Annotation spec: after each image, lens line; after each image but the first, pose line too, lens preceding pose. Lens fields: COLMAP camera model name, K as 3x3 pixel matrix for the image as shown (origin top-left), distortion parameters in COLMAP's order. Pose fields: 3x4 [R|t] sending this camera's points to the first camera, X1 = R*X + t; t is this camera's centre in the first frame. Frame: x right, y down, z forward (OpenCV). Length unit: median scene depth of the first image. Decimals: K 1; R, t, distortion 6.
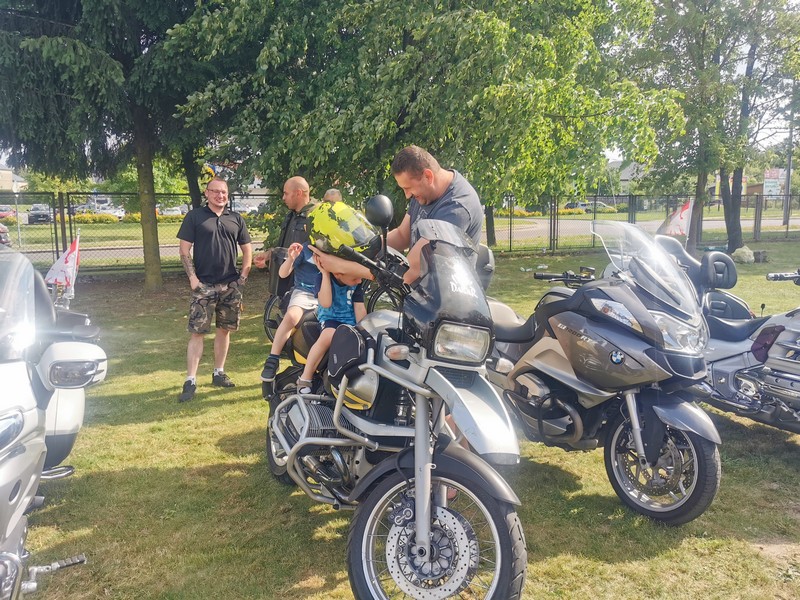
lens RADIAL K [[621.5, 0, 400.0], [0, 621.5, 300.0], [0, 0, 1]] dist [0.048790, -0.061409]
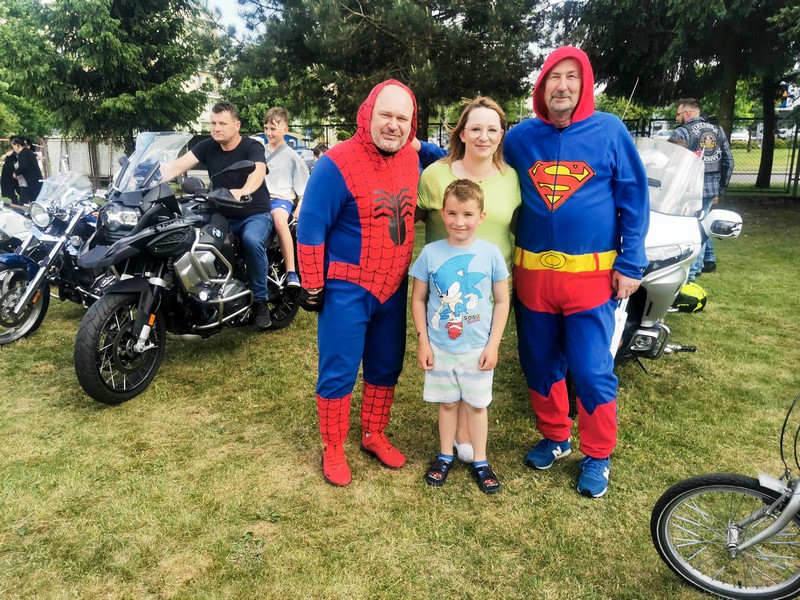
lens RADIAL K [[621.5, 0, 400.0], [0, 621.5, 300.0], [0, 0, 1]] dist [0.048790, -0.061409]
pose [[0.683987, 0.190582, -0.704160, 0.035897], [-0.107437, 0.981062, 0.161167, 0.024232], [0.721540, -0.034583, 0.691509, -0.196200]]
